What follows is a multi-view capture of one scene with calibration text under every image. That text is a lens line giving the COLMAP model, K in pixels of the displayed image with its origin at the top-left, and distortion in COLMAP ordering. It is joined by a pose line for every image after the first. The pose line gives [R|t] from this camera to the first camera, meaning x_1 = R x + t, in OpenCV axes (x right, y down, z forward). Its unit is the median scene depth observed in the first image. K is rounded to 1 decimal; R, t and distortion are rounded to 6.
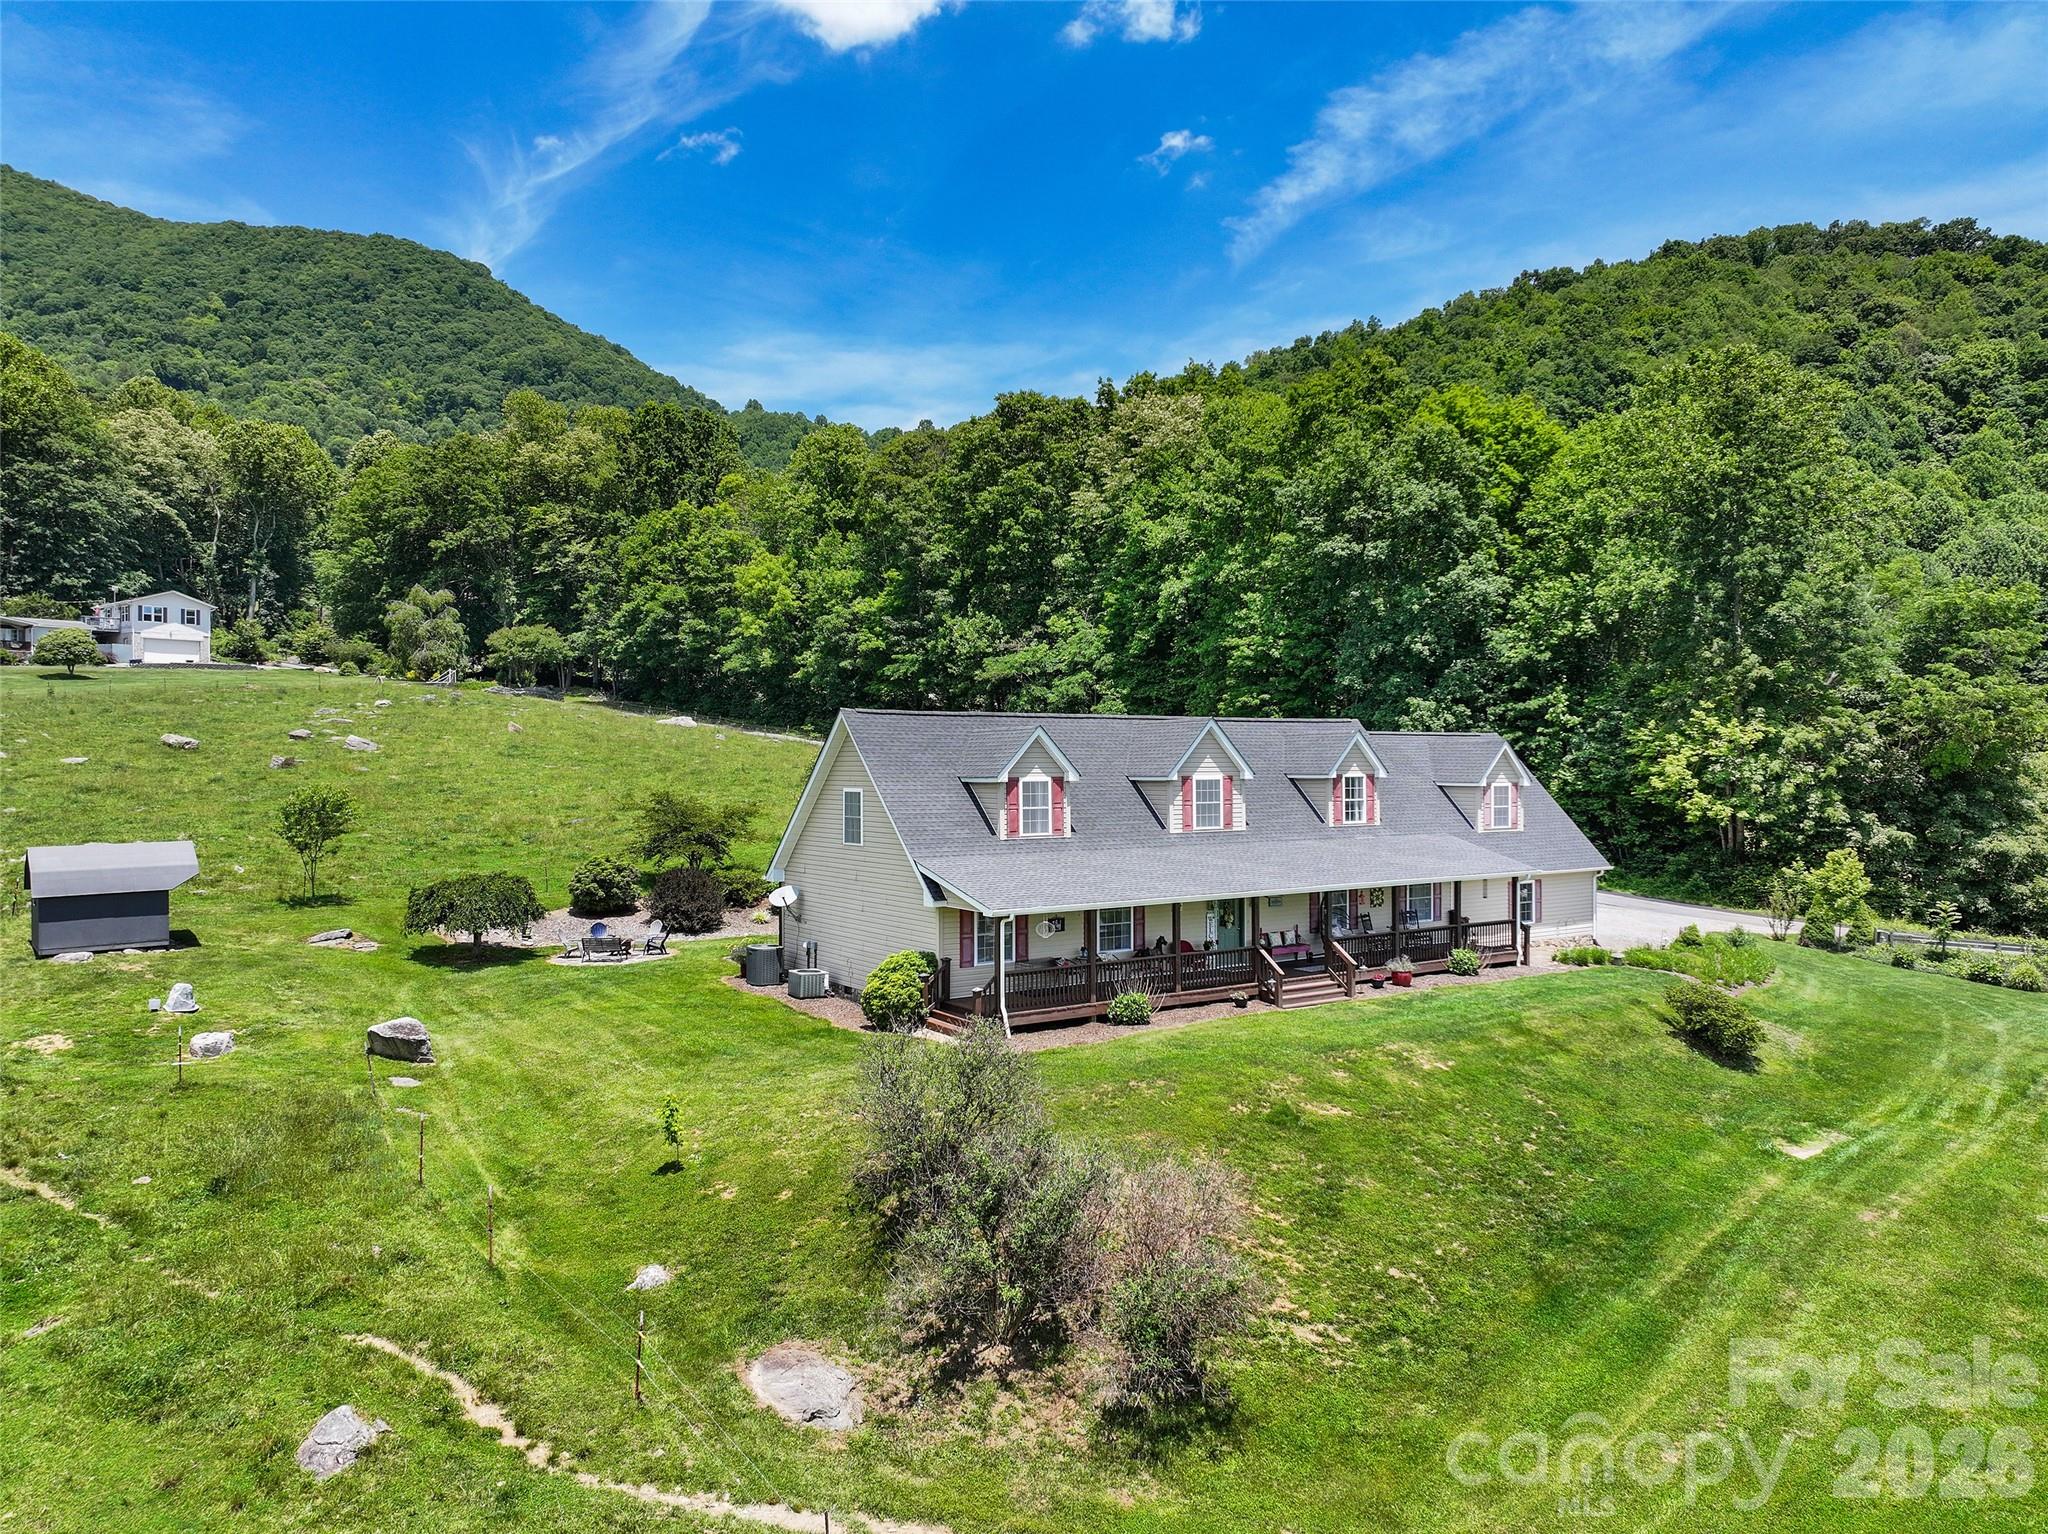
lens RADIAL K [[1443.4, 0, 1028.1], [0, 1443.4, 756.2], [0, 0, 1]] dist [0.007780, 0.006737]
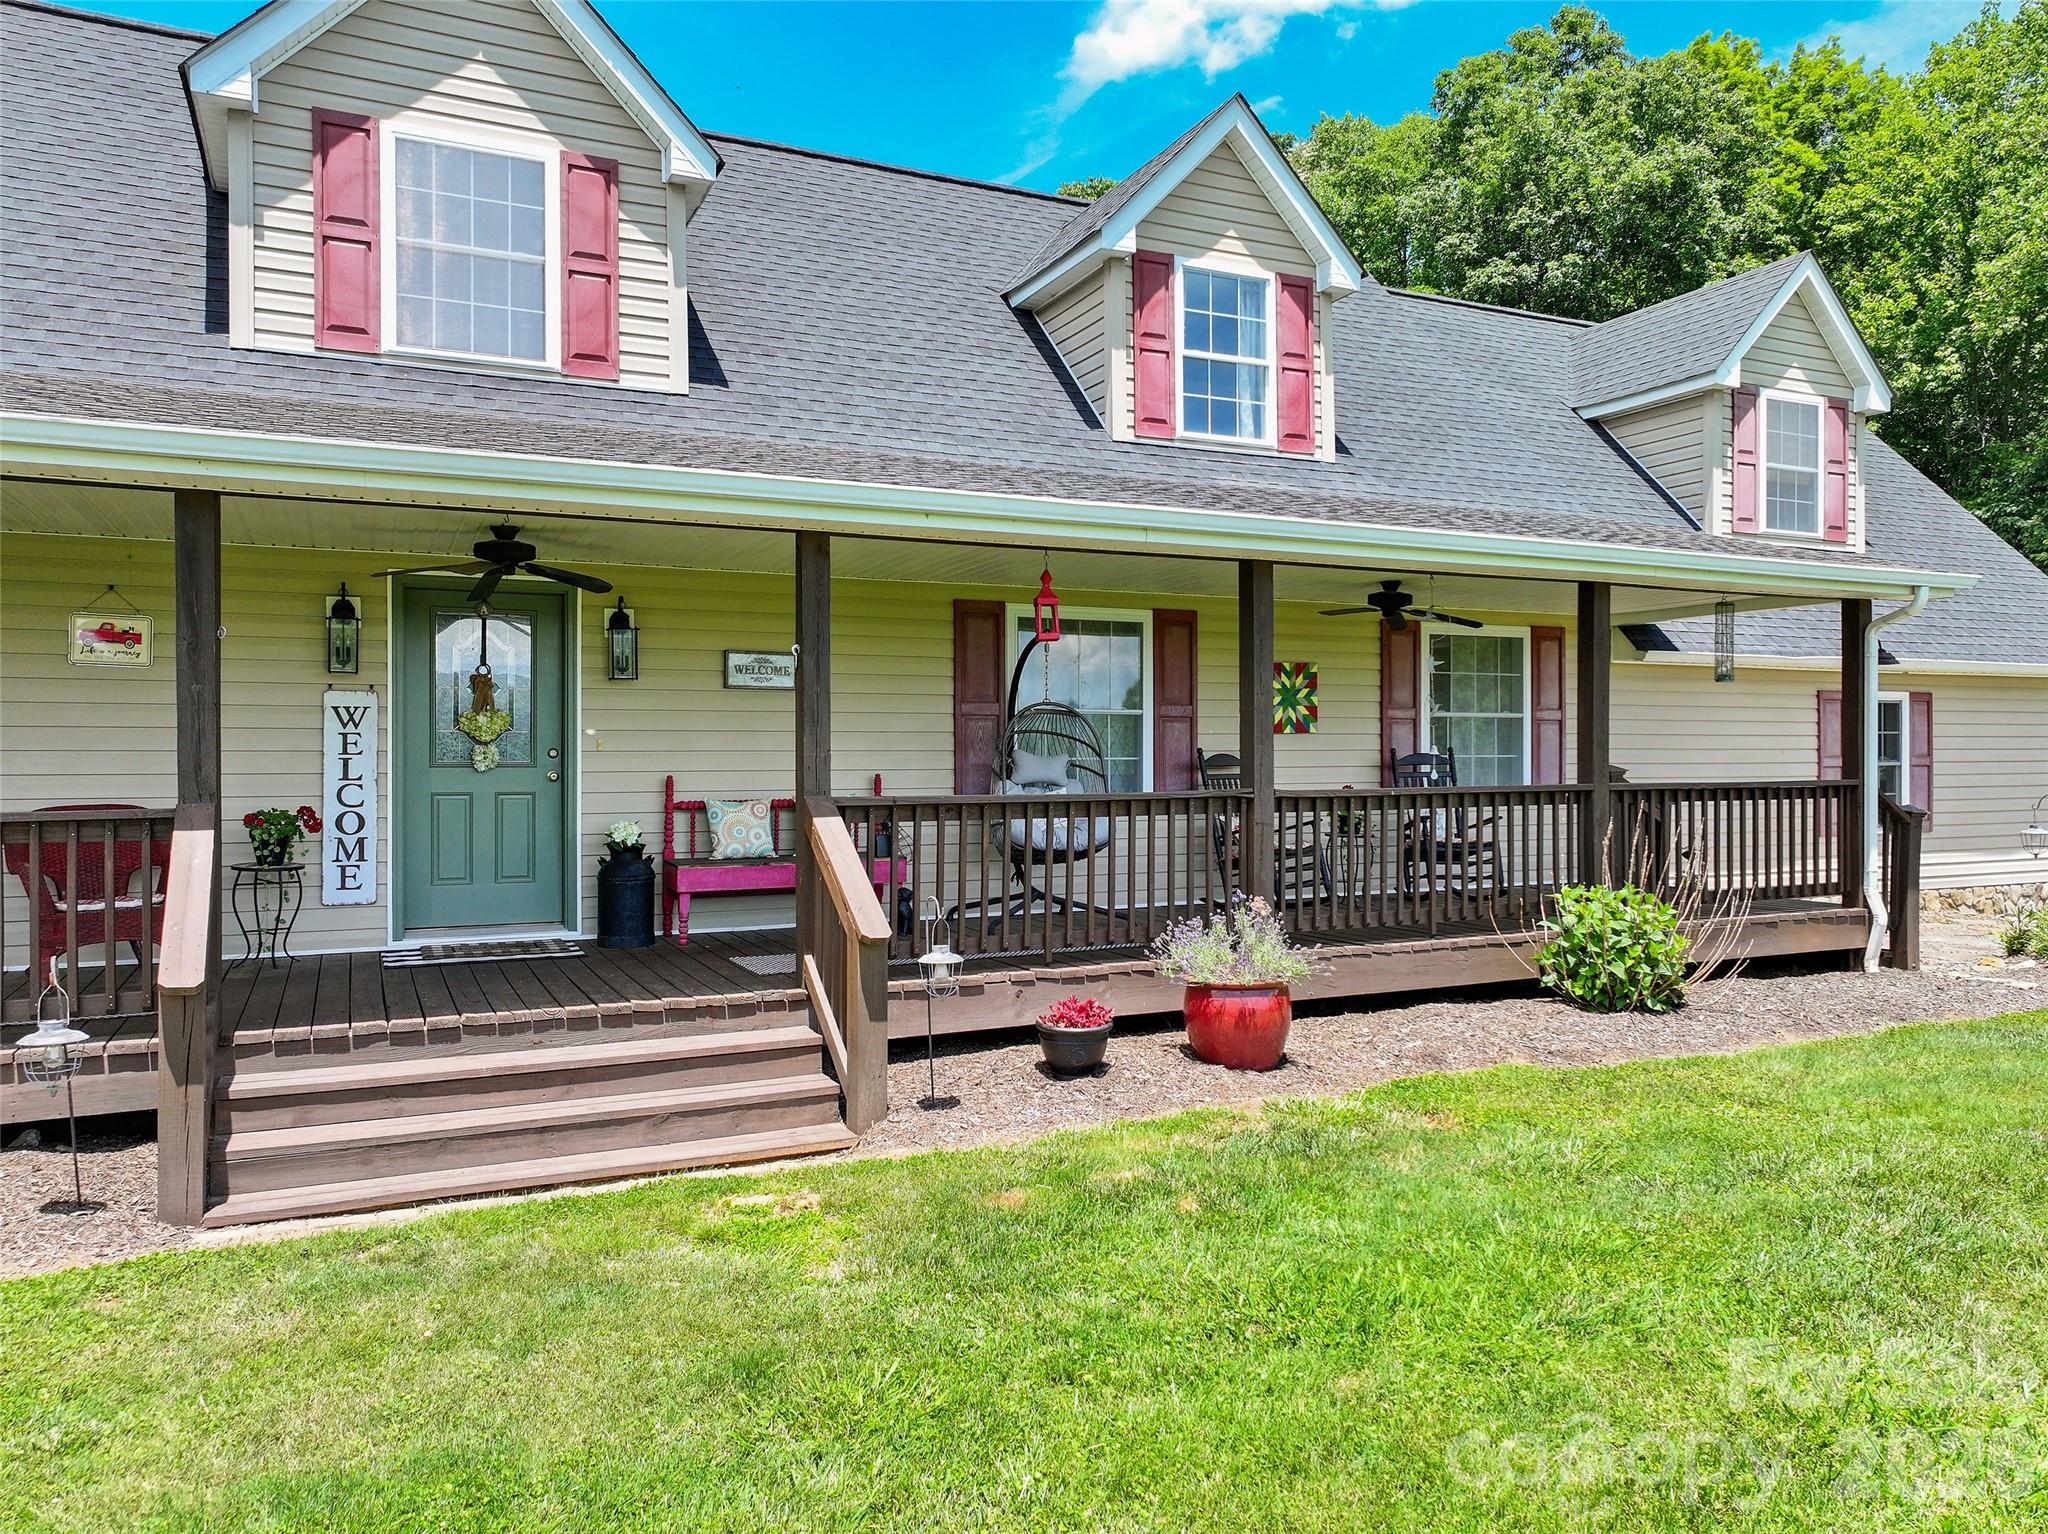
lens RADIAL K [[1458.8, 0, 1026.5], [0, 1458.8, 748.7], [0, 0, 1]] dist [0.005096, 0.009986]
pose [[0.987407, 0.001705, -0.158191, 0.233646], [-0.000865, 0.999985, 0.005378, 0.104440], [0.158198, -0.005173, 0.987394, 0.721272]]
